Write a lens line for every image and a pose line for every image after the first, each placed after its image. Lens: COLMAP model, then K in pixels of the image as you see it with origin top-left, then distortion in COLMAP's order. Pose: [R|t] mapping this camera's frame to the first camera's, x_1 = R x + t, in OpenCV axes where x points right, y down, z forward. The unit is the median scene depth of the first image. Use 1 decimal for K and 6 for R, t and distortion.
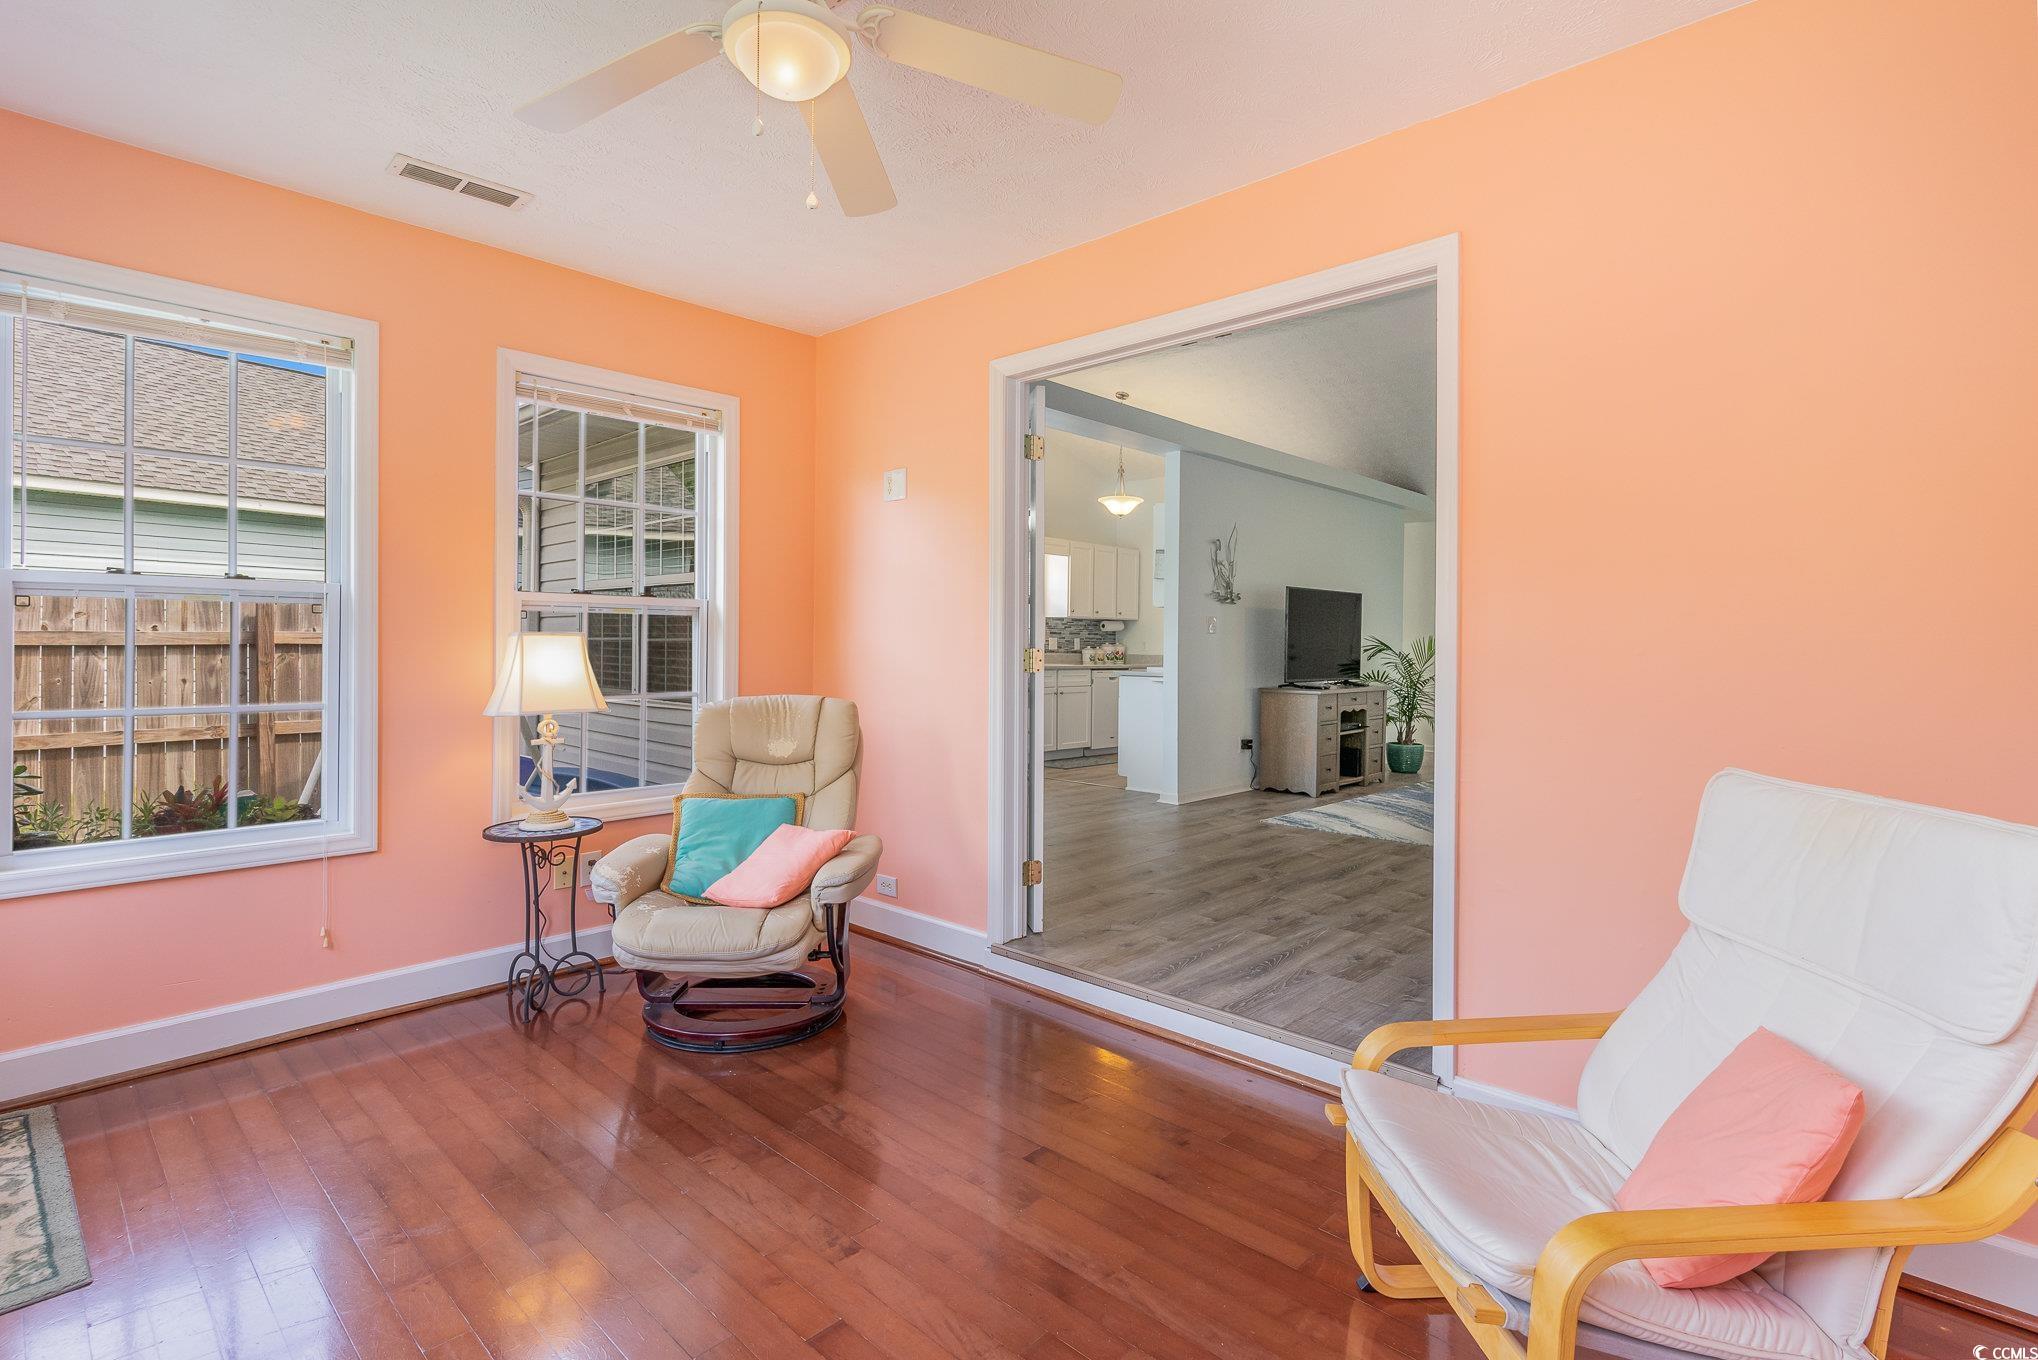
lens RADIAL K [[980.7, 0, 1041.8], [0, 980.7, 645.7], [0, 0, 1]] dist [0.004003, -0.000602]
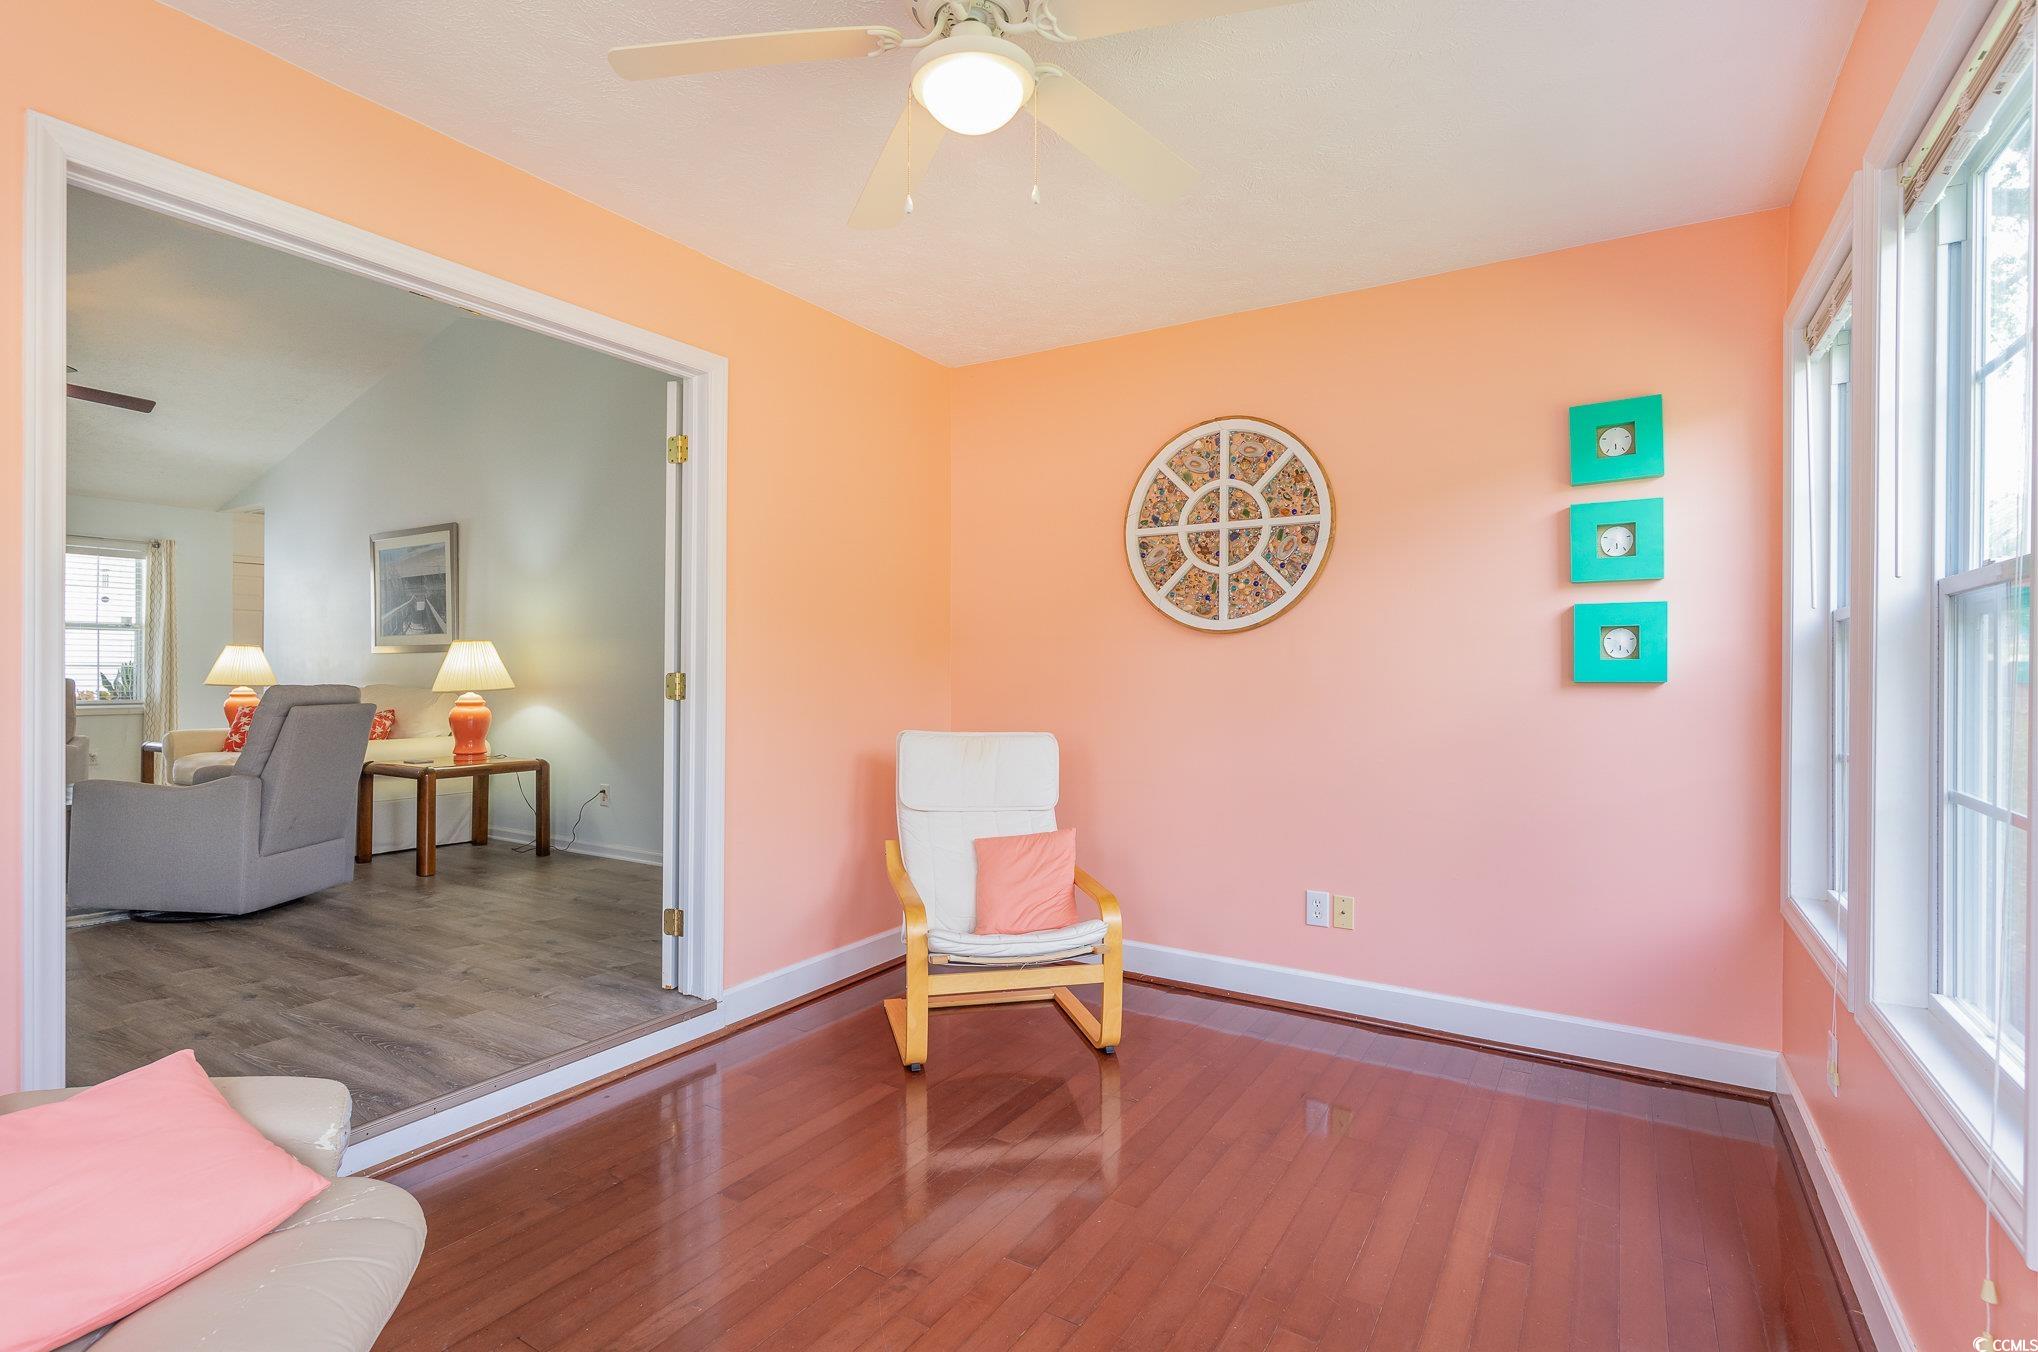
lens RADIAL K [[980.7, 0, 1009.2], [0, 980.7, 671.8], [0, 0, 1]] dist [0.004003, -0.000602]
pose [[-0.165687, -0.011460, 0.986112, -0.700443], [-0.009758, 0.999903, 0.009981, -0.010580], [-0.986130, -0.007969, -0.165783, 0.621851]]
